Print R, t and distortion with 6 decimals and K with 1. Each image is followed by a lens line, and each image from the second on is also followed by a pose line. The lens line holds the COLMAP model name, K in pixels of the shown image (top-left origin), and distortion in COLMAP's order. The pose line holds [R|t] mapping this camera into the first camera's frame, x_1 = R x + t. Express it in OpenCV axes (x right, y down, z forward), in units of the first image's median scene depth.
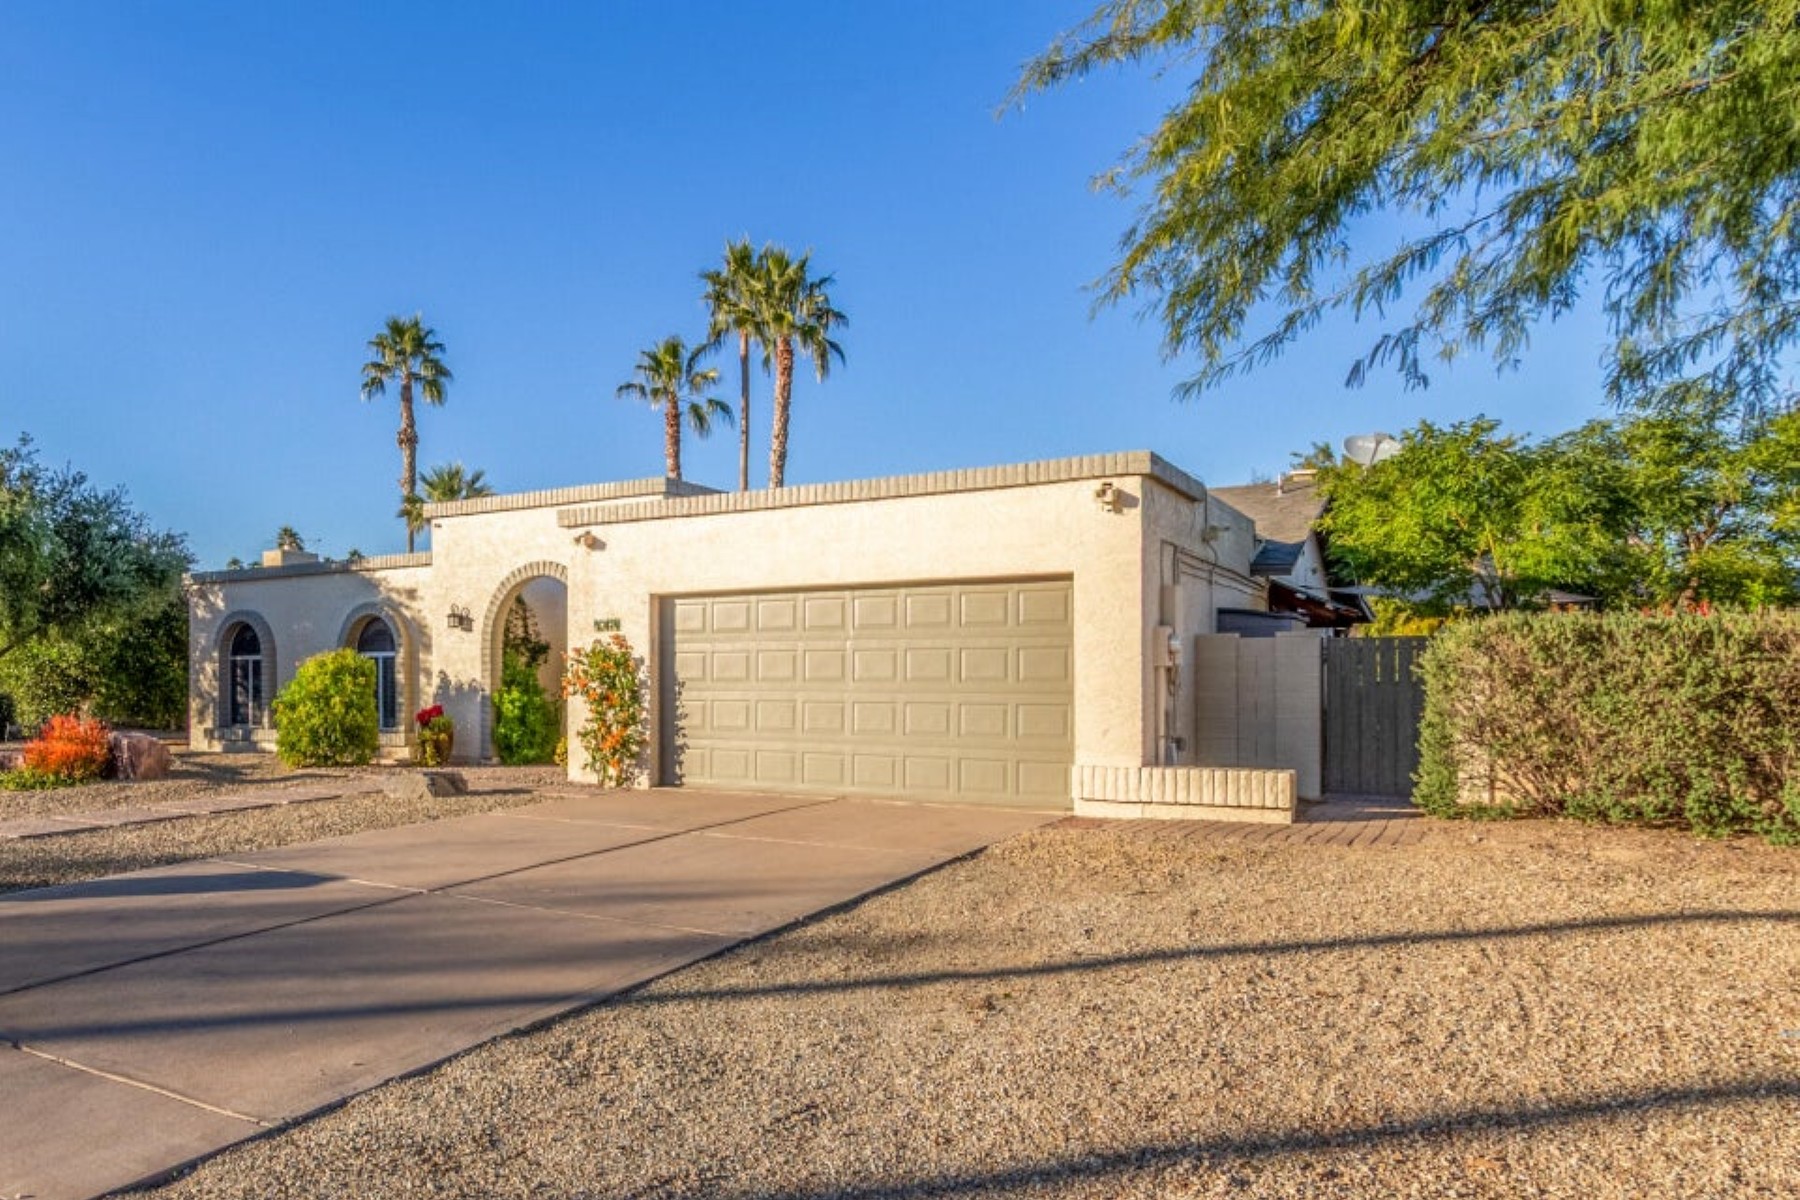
lens RADIAL K [[966.9, 0, 901.1], [0, 966.9, 629.8], [0, 0, 1]] dist [0.002080, 0.000099]
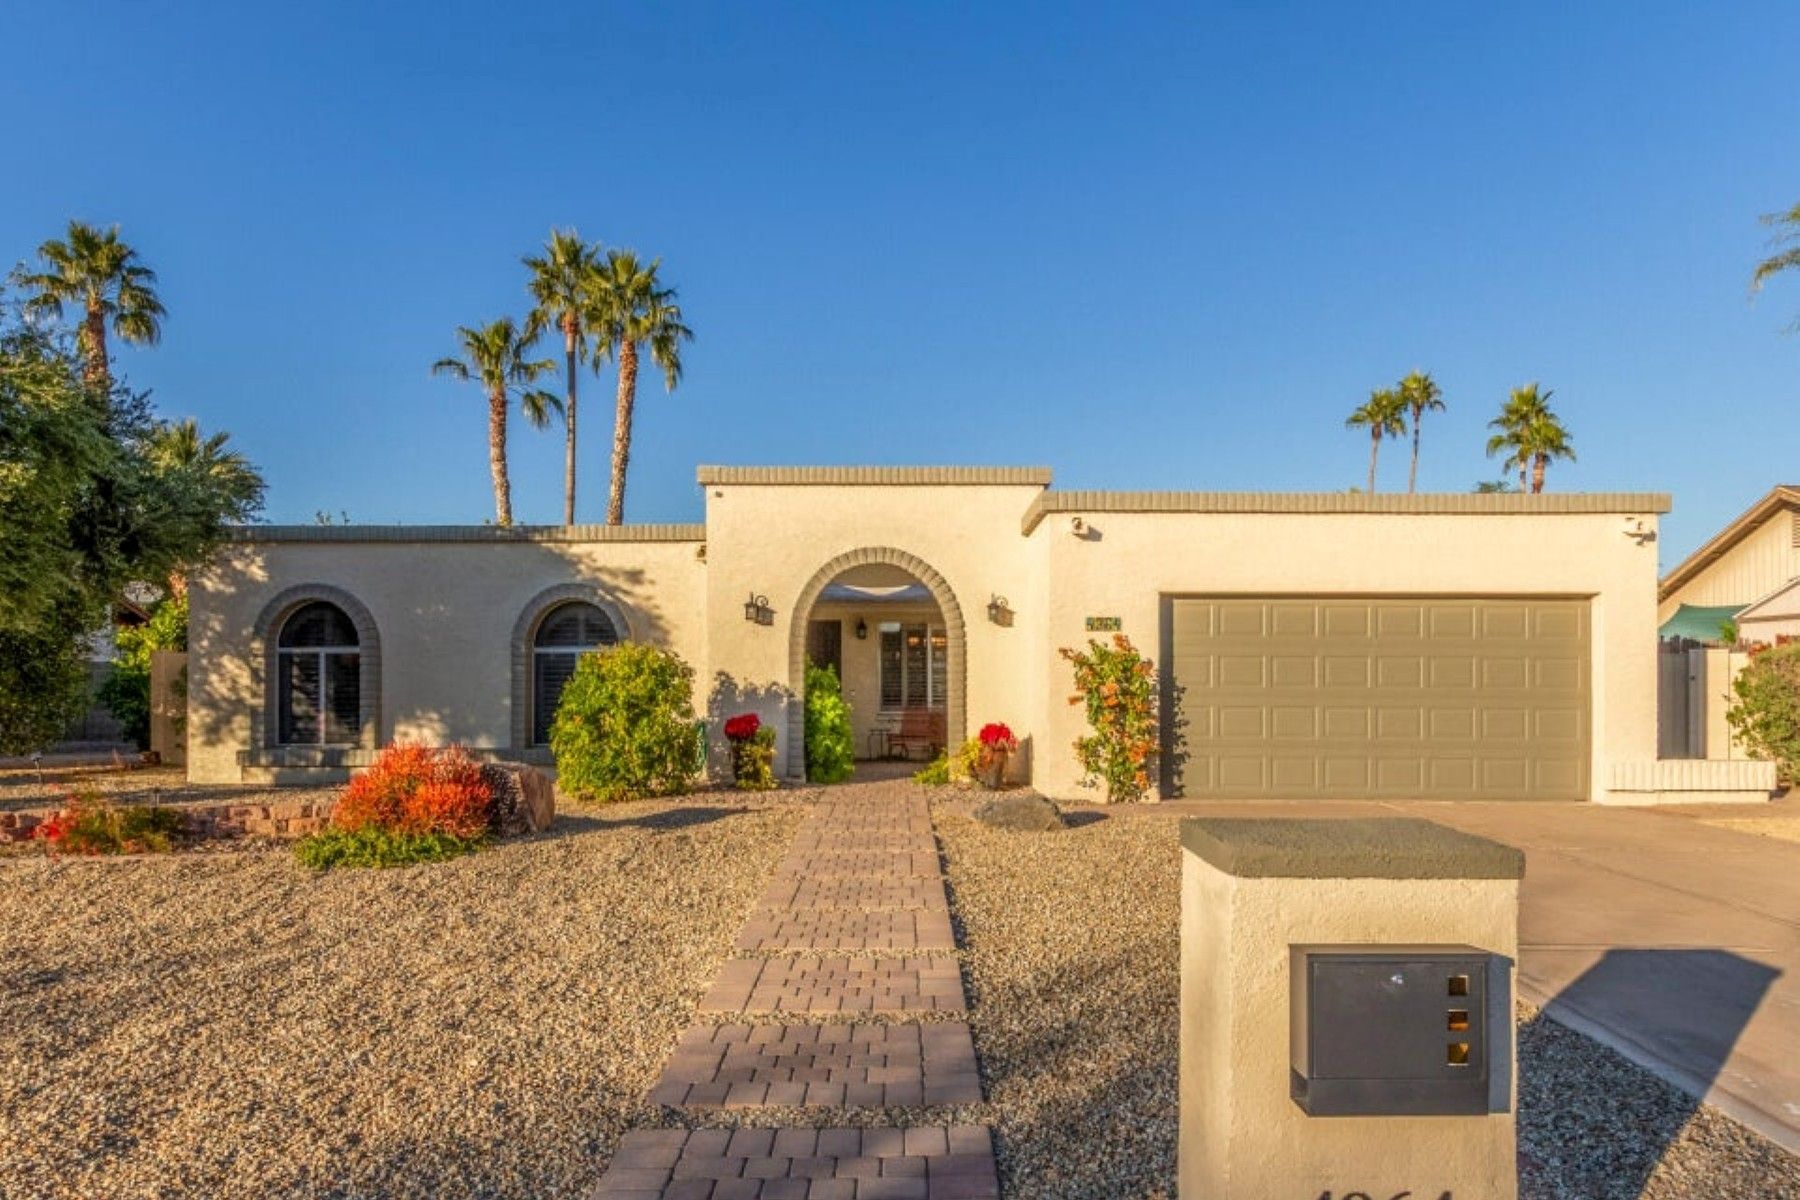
lens RADIAL K [[821.7, 0, 903.6], [0, 821.7, 638.5], [0, 0, 1]] dist [0.002798, 0.000105]
pose [[0.898656, 0.028039, 0.437757, -0.541834], [-0.026141, 0.999605, -0.010363, 0.014332], [-0.437875, -0.002130, 0.899033, 0.260099]]
